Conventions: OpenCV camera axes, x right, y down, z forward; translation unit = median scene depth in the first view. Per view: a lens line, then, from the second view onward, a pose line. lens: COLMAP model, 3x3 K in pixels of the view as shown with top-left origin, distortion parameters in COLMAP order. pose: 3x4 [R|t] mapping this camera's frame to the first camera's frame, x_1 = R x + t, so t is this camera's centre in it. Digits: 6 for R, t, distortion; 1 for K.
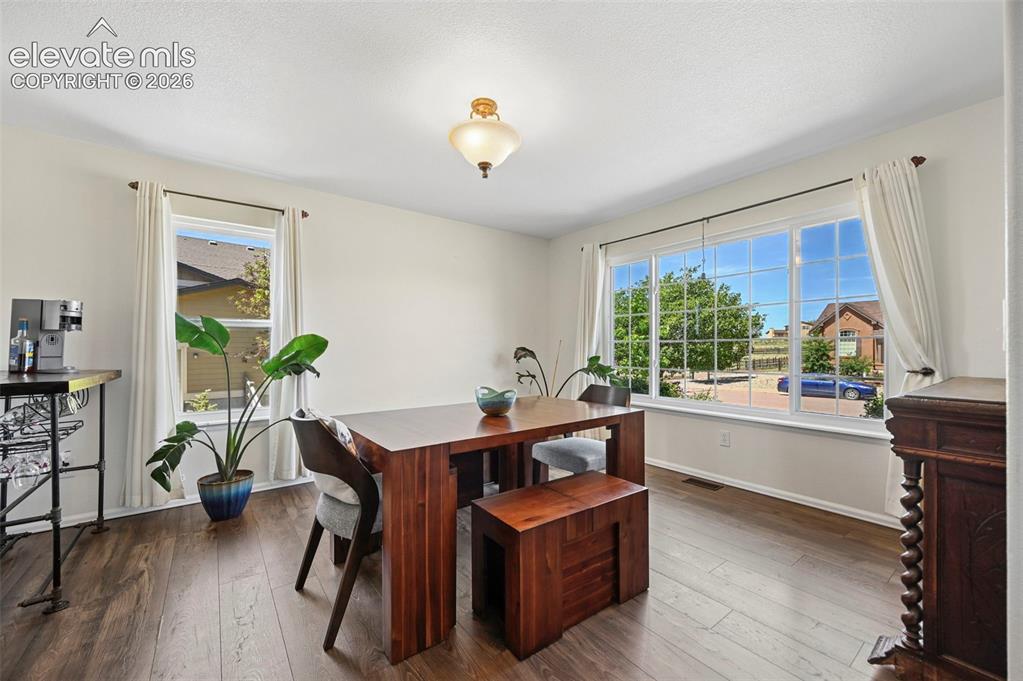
lens RADIAL K [[412.6, 0, 512.8], [0, 412.6, 344.5], [0, 0, 1]] dist [-0.000896, 0.000161]
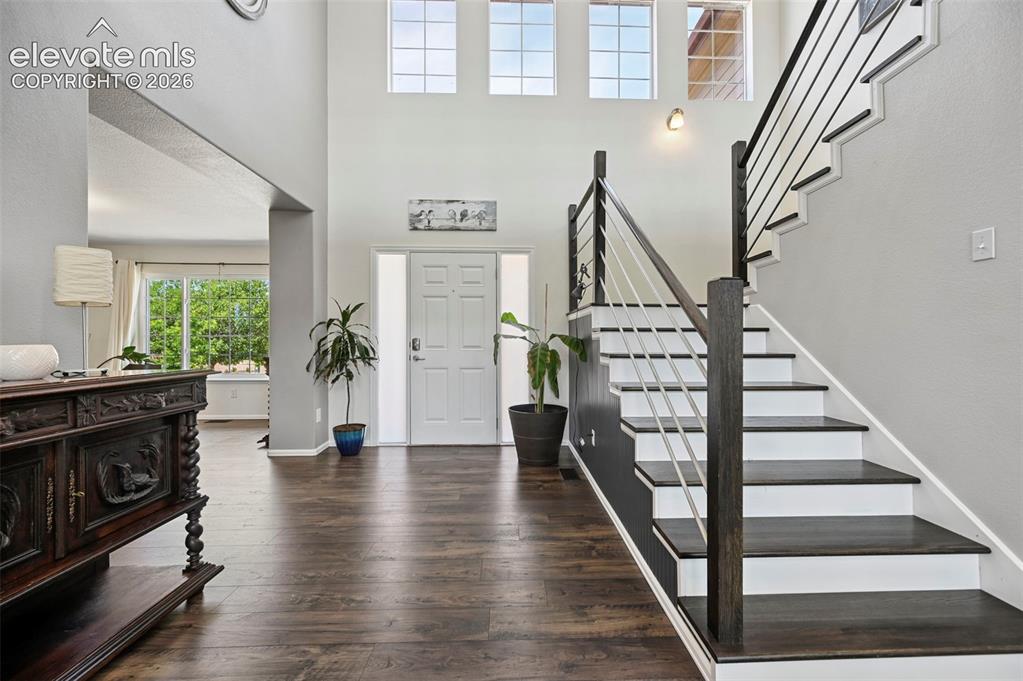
lens RADIAL K [[412.6, 0, 514.3], [0, 412.6, 340.1], [0, 0, 1]] dist [-0.000896, 0.000161]
pose [[0.576659, 0.001669, 0.816983, -0.165446], [-0.005858, 0.999981, 0.002092, -0.001236], [-0.816964, -0.005993, 0.576658, -0.743218]]
